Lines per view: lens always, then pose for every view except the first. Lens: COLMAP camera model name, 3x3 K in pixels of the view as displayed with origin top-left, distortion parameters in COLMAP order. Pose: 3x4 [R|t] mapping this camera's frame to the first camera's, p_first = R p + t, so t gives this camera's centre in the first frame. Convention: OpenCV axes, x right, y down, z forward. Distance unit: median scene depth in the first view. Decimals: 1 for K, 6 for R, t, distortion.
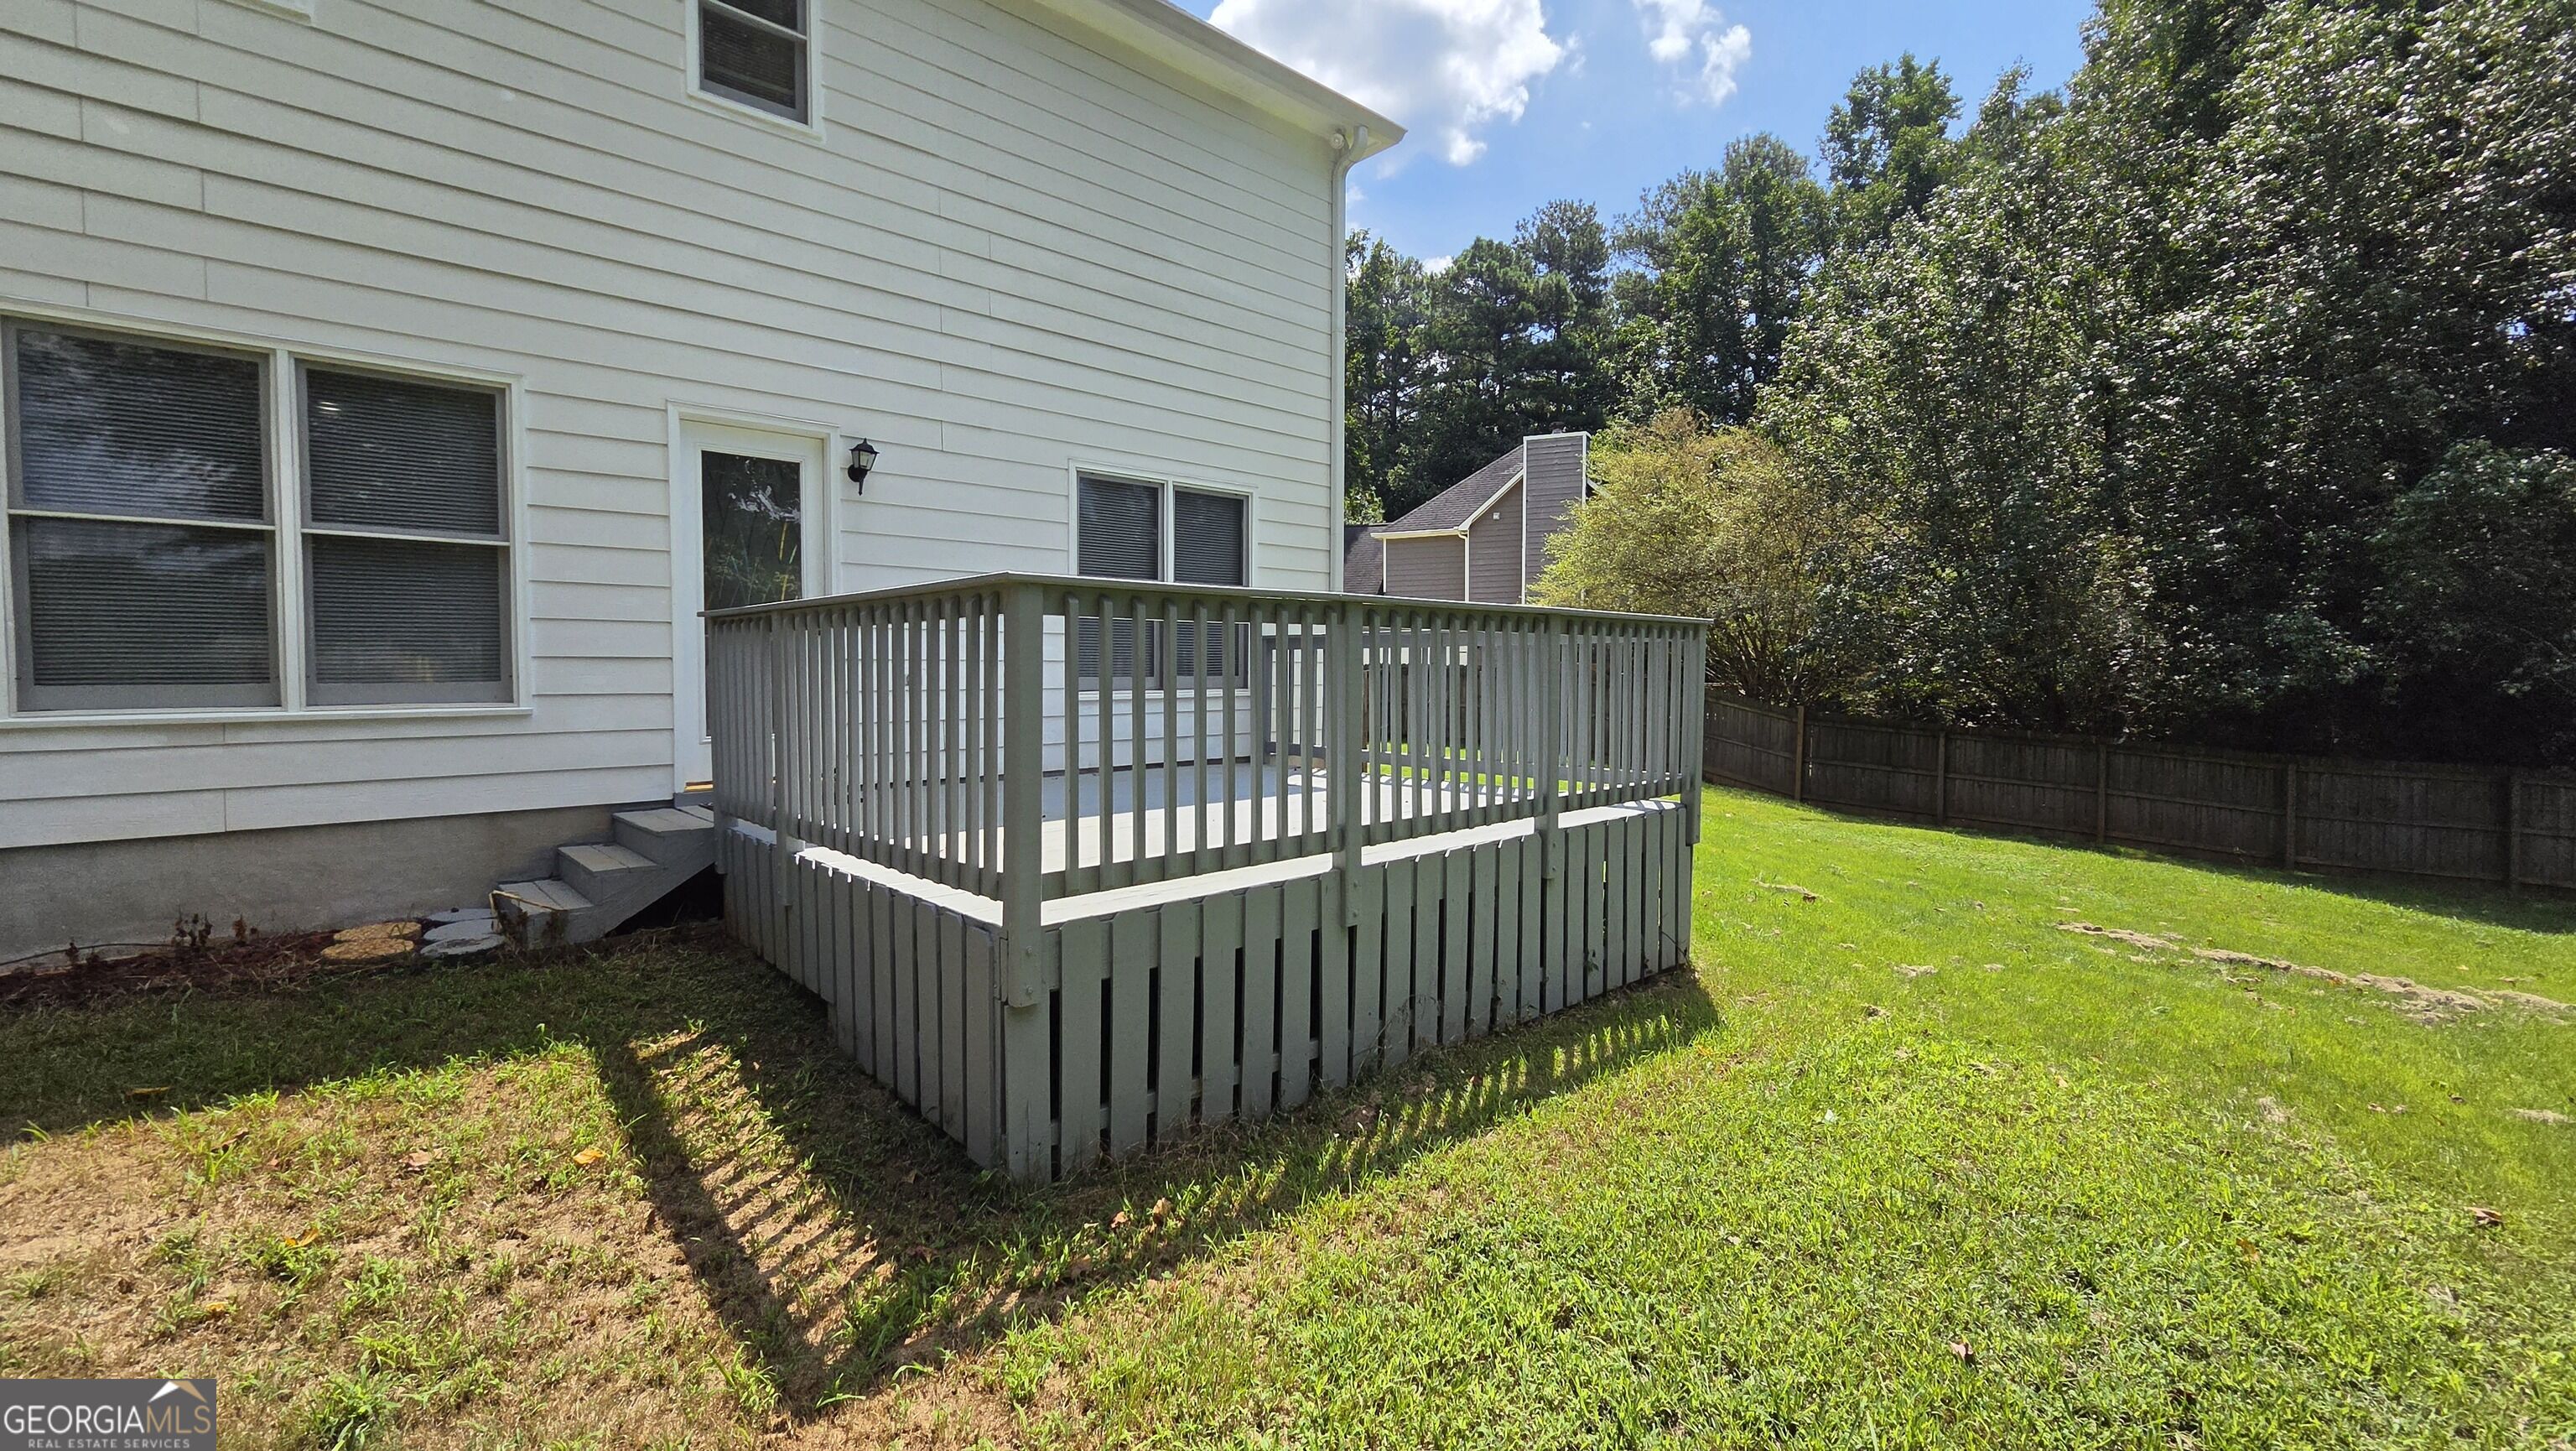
lens RADIAL K [[1061.2, 0, 1268.5], [0, 1061.2, 705.7], [0, 0, 1]] dist [-0.001609, 0.000816]
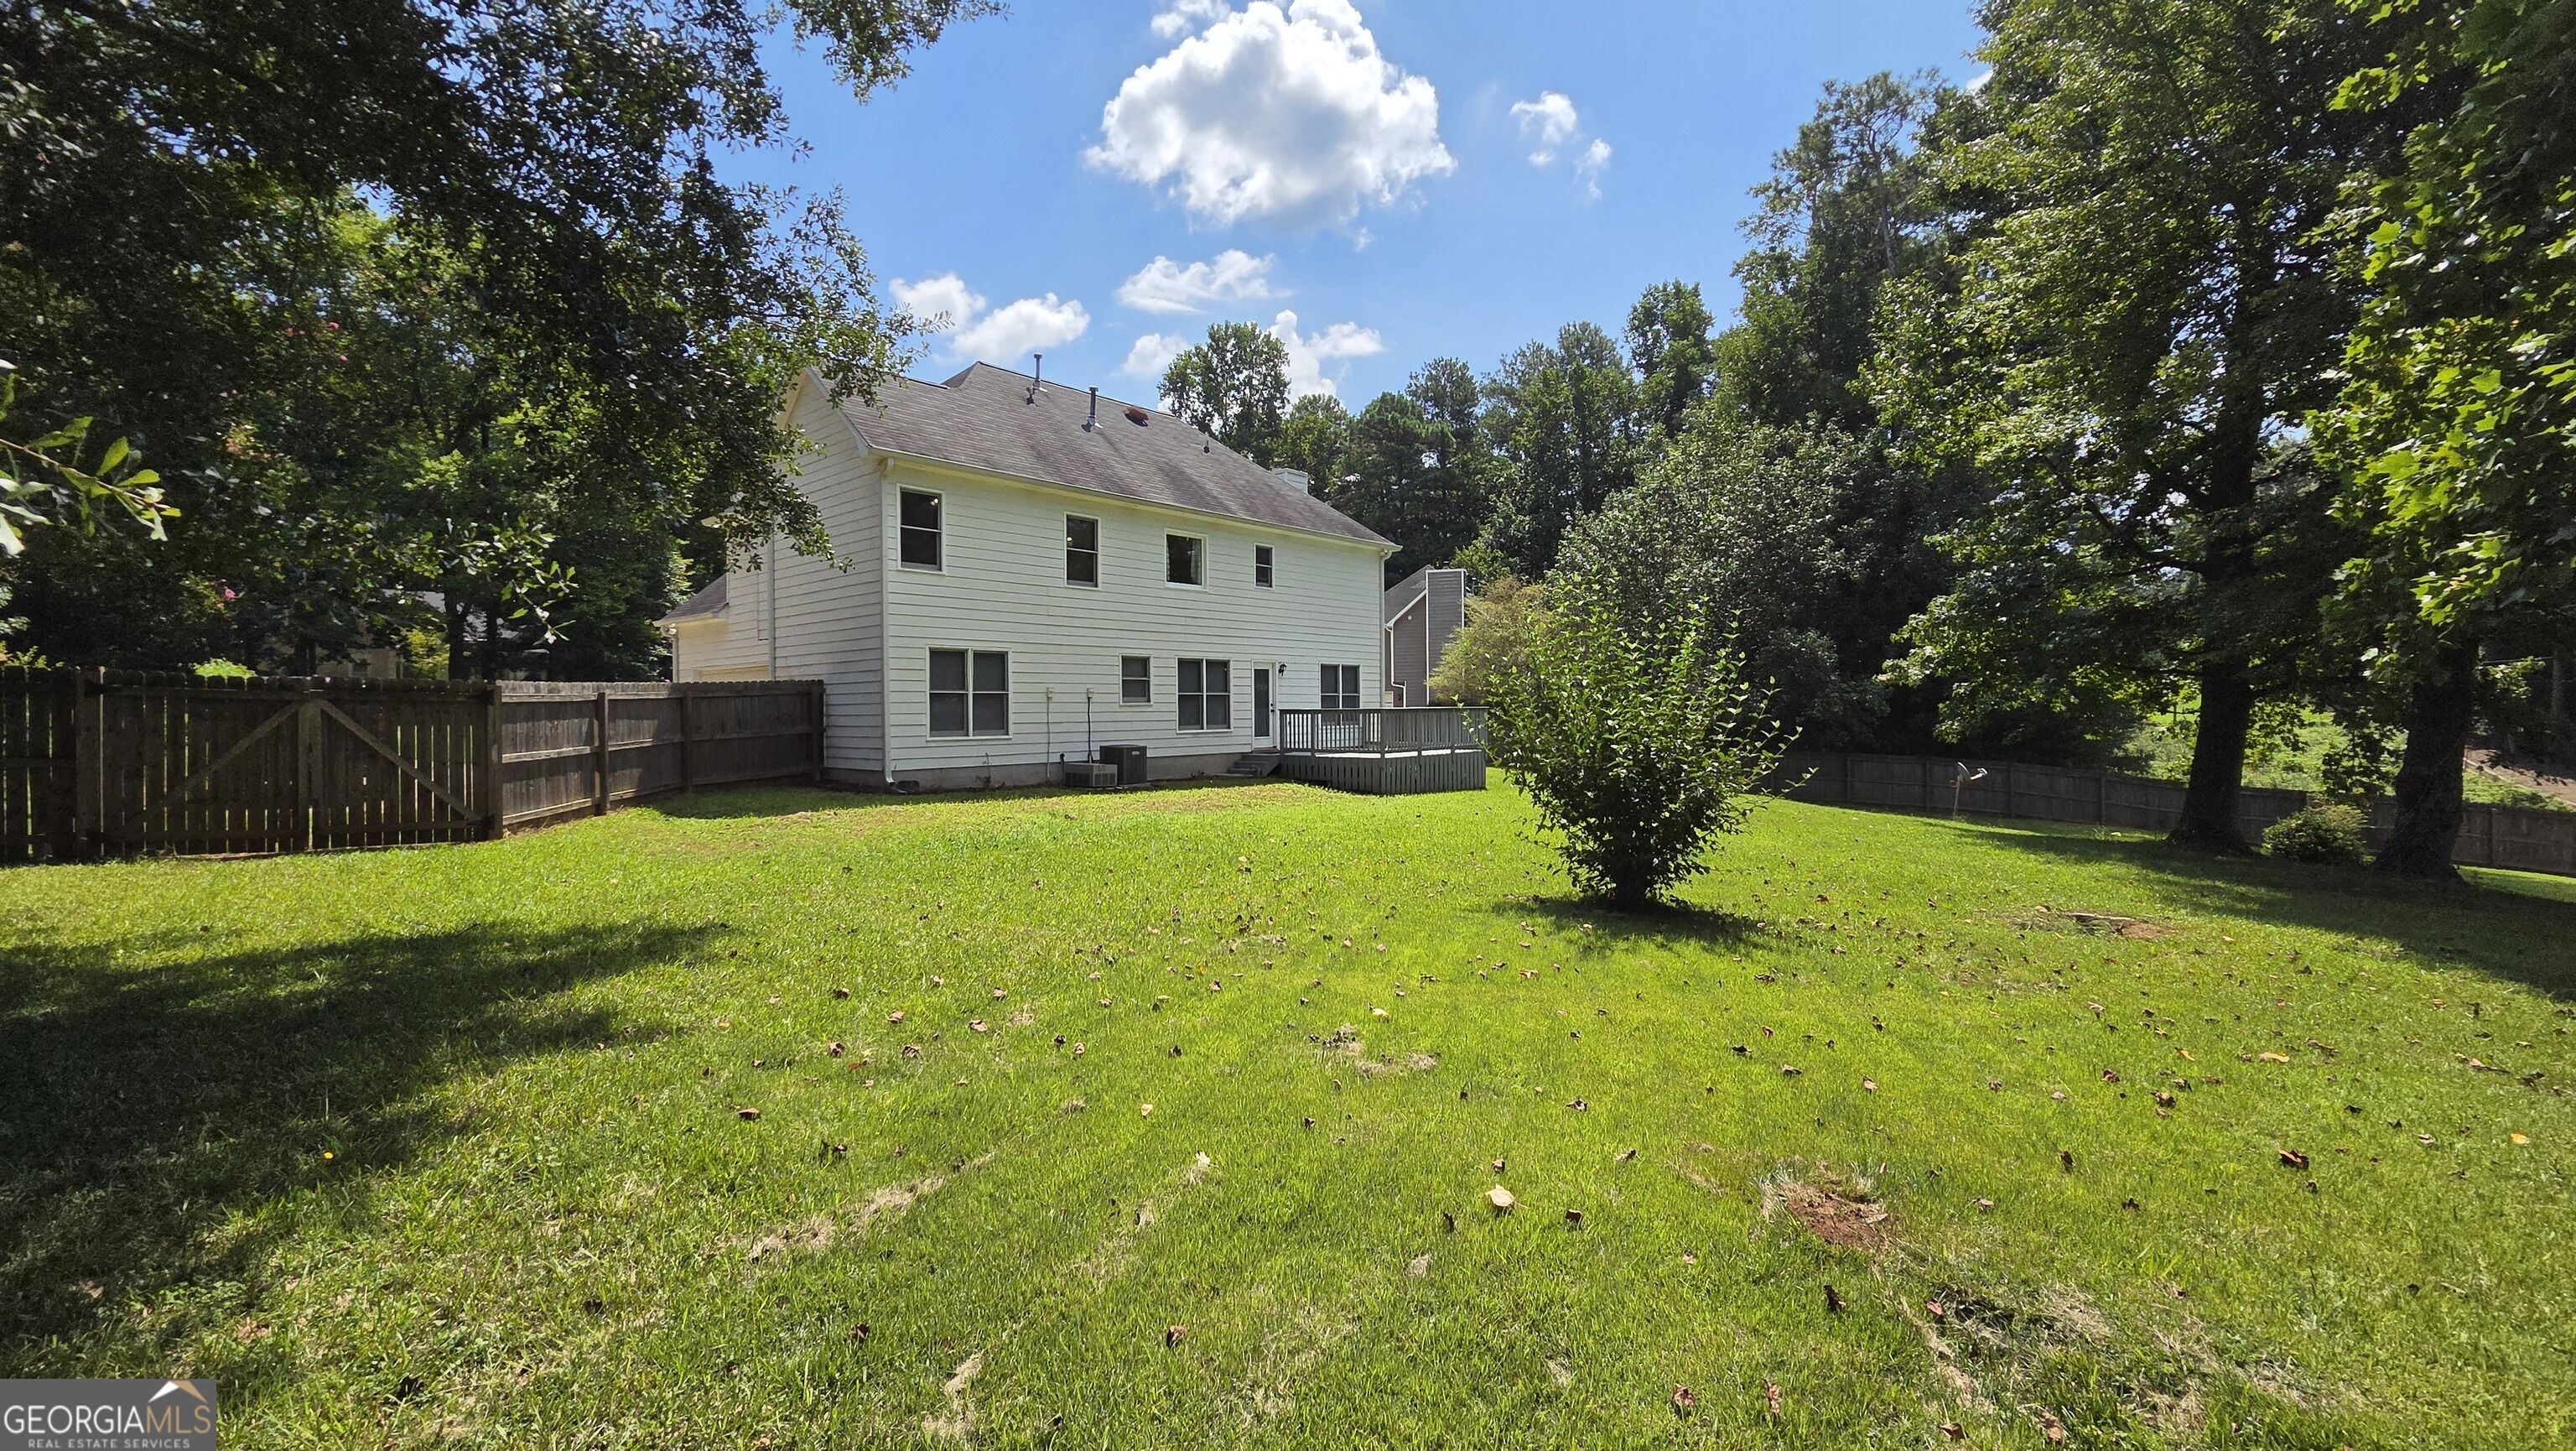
lens RADIAL K [[1061.2, 0, 1268.5], [0, 1061.2, 705.7], [0, 0, 1]] dist [-0.001609, 0.000816]
pose [[0.994877, -0.011405, 0.100450, -0.168336], [0.015369, 0.999130, -0.038775, 0.012671], [-0.099920, 0.040120, 0.994186, -0.595560]]
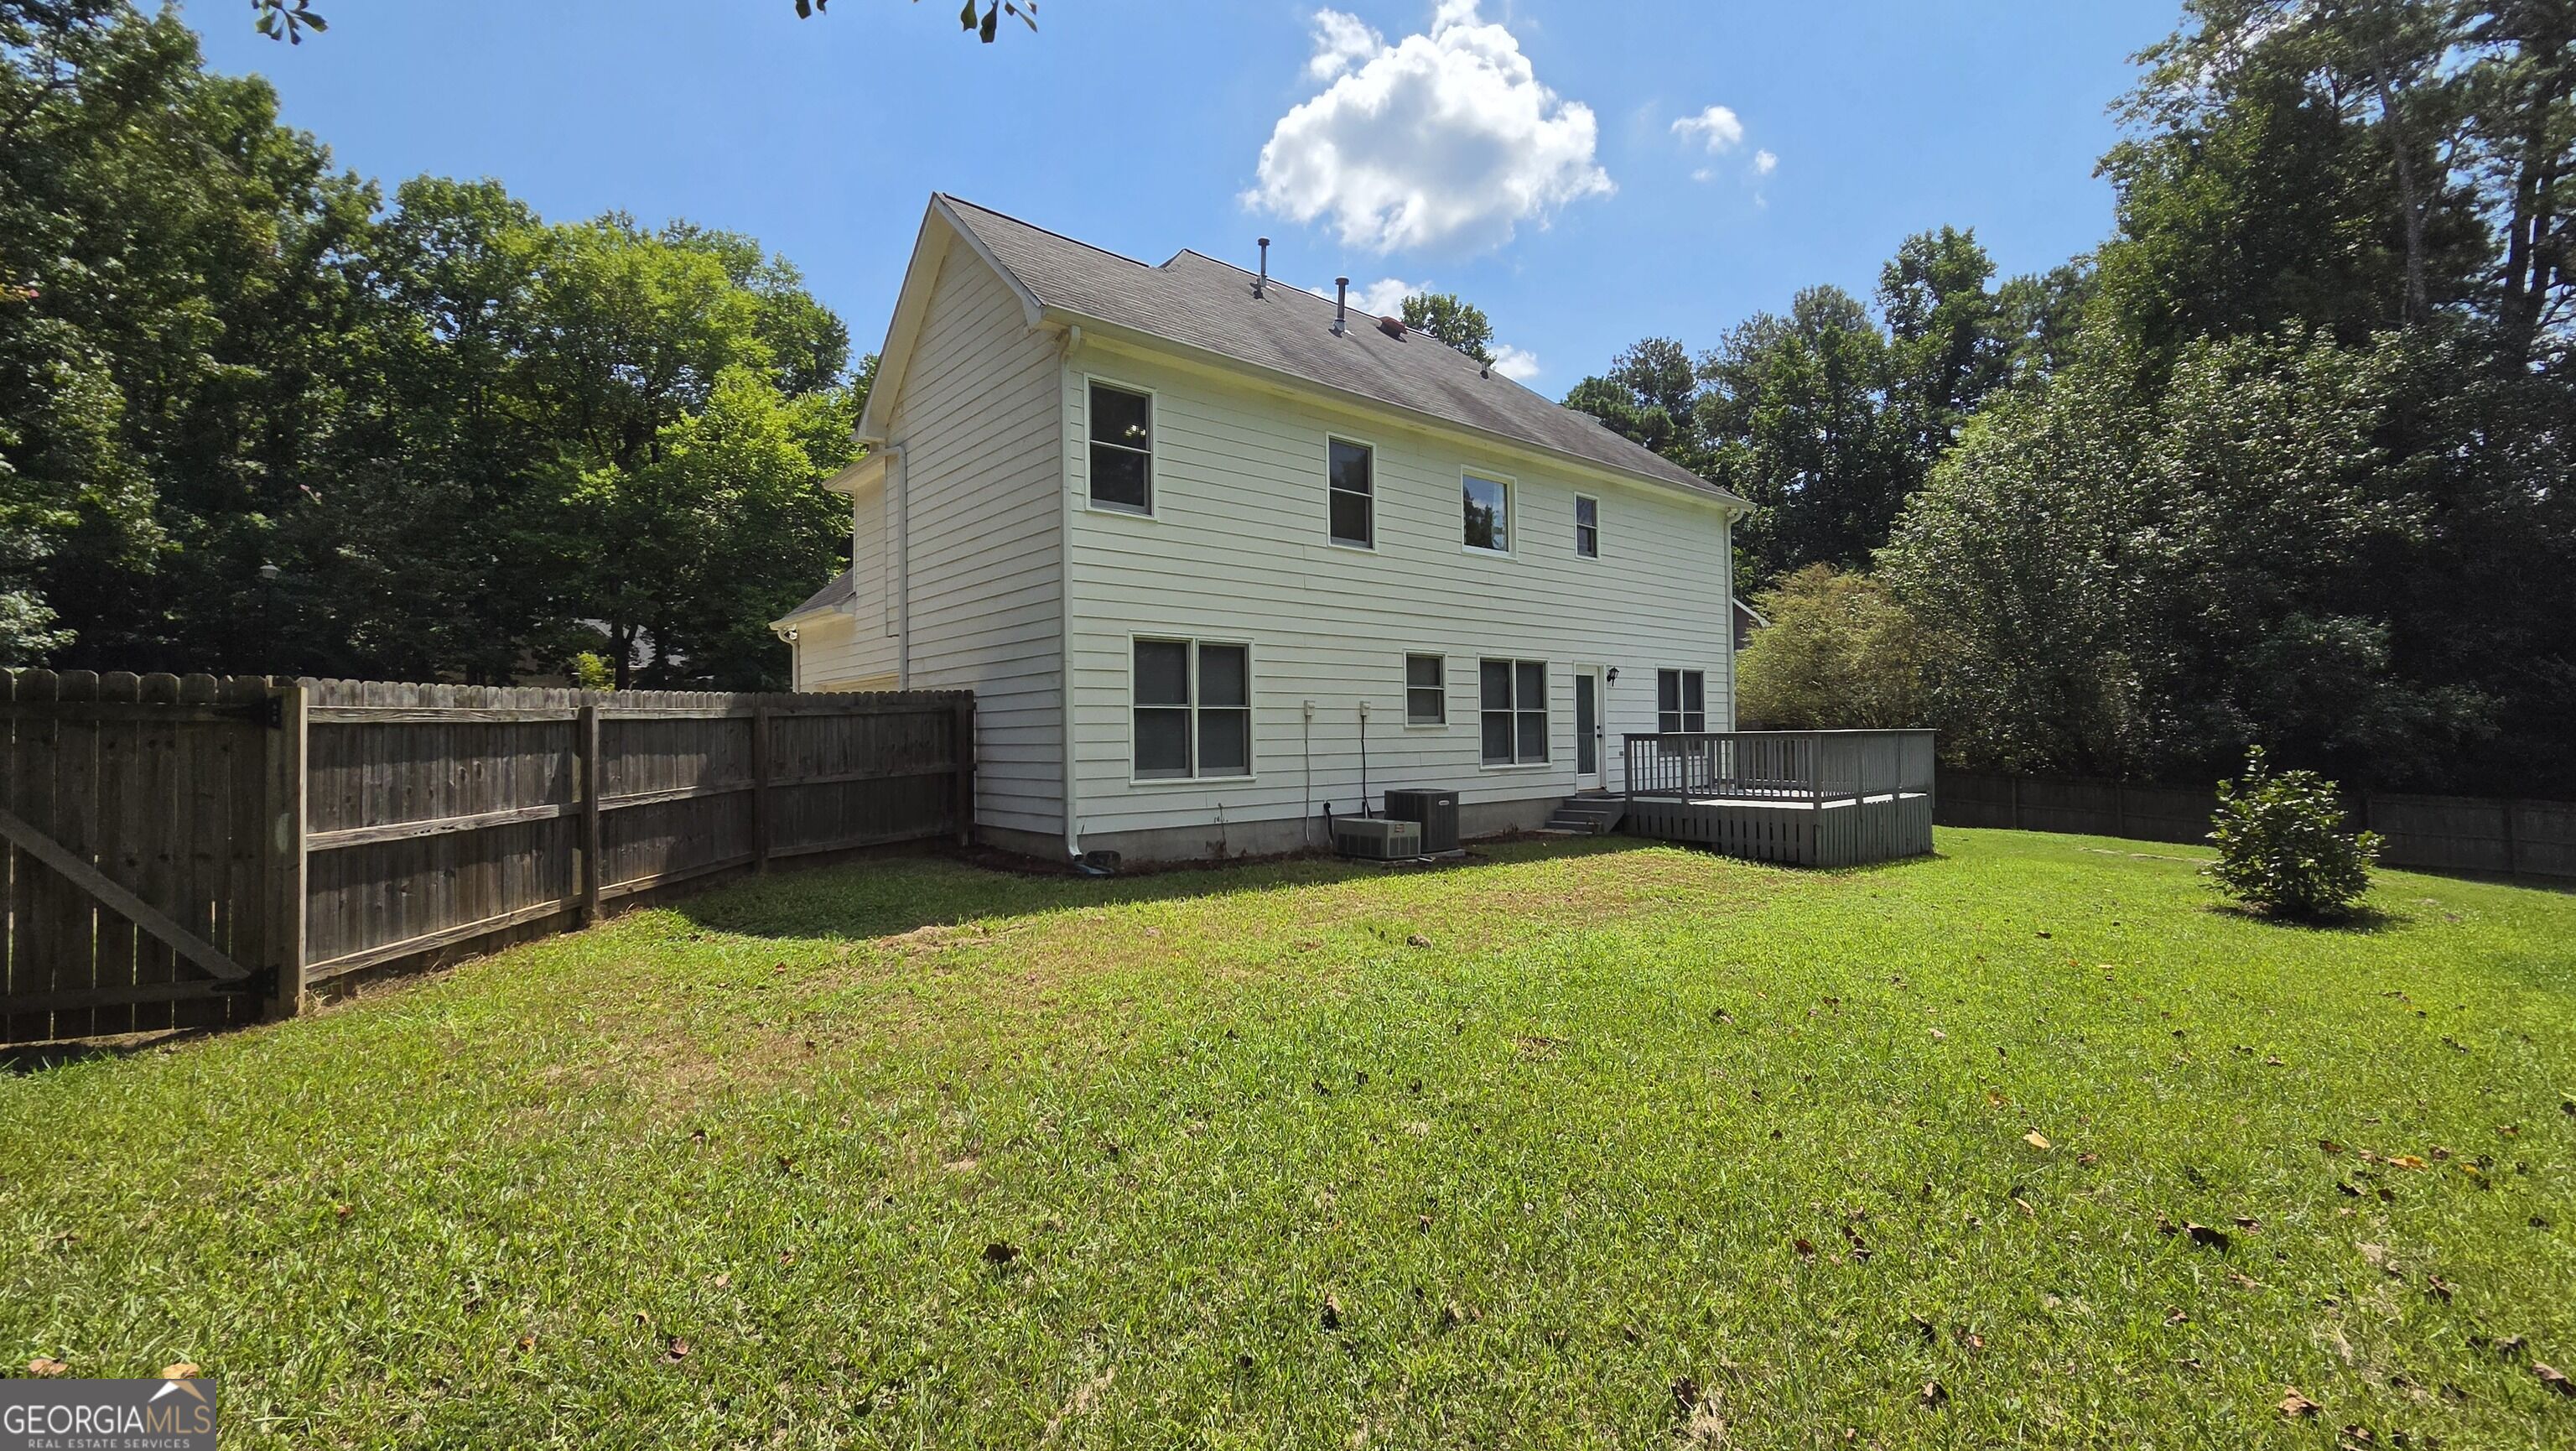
lens RADIAL K [[1063.9, 0, 1269.8], [0, 1063.9, 708.5], [0, 0, 1]] dist [-0.003081, 0.000060]
pose [[0.999184, -0.016178, -0.037014, -0.235506], [0.013860, 0.997976, -0.062063, 0.003311], [0.037943, 0.061500, 0.997386, -0.358621]]
